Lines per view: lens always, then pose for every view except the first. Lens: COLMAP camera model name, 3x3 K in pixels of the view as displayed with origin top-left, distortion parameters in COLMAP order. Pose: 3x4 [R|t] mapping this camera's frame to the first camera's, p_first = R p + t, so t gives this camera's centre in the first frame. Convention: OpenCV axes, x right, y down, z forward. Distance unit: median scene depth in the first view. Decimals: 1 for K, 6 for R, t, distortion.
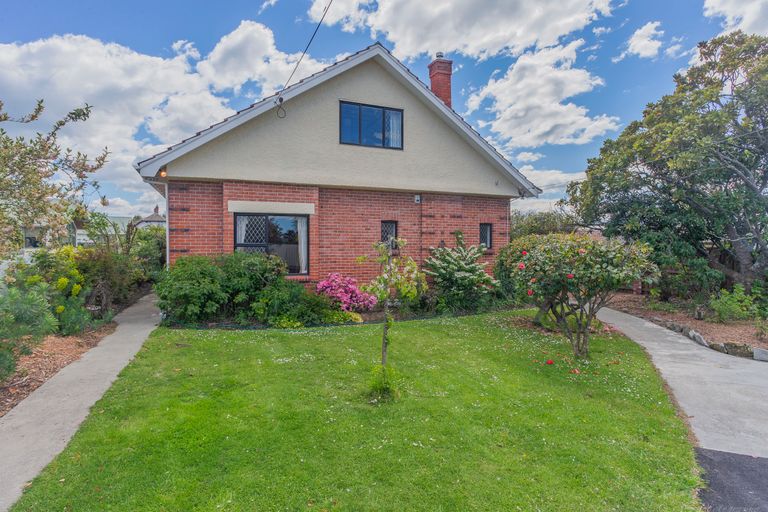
lens RADIAL K [[418.8, 0, 390.1], [0, 418.8, 255.0], [0, 0, 1]] dist [-0.022317, 0.005630]
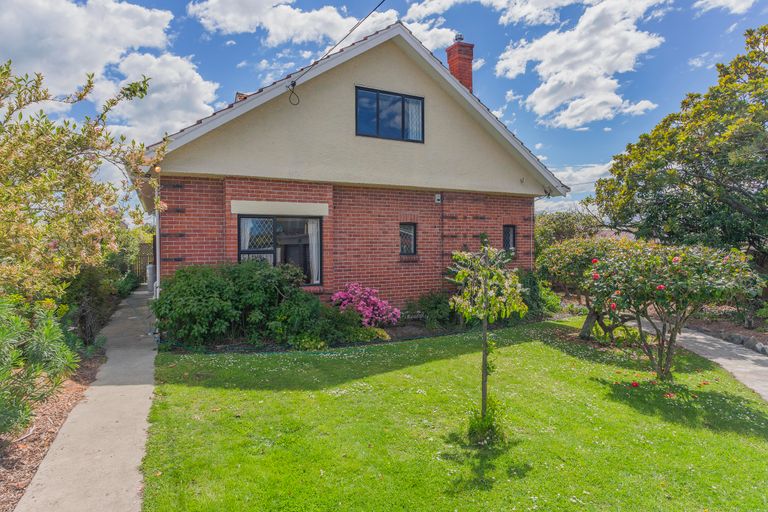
lens RADIAL K [[453.1, 0, 379.1], [0, 453.1, 255.4], [0, 0, 1]] dist [-0.009266, -0.004467]
pose [[0.997688, -0.008199, 0.067461, -0.144607], [0.008441, 0.999959, -0.003297, -0.011430], [-0.067431, 0.003859, 0.997716, 0.053221]]
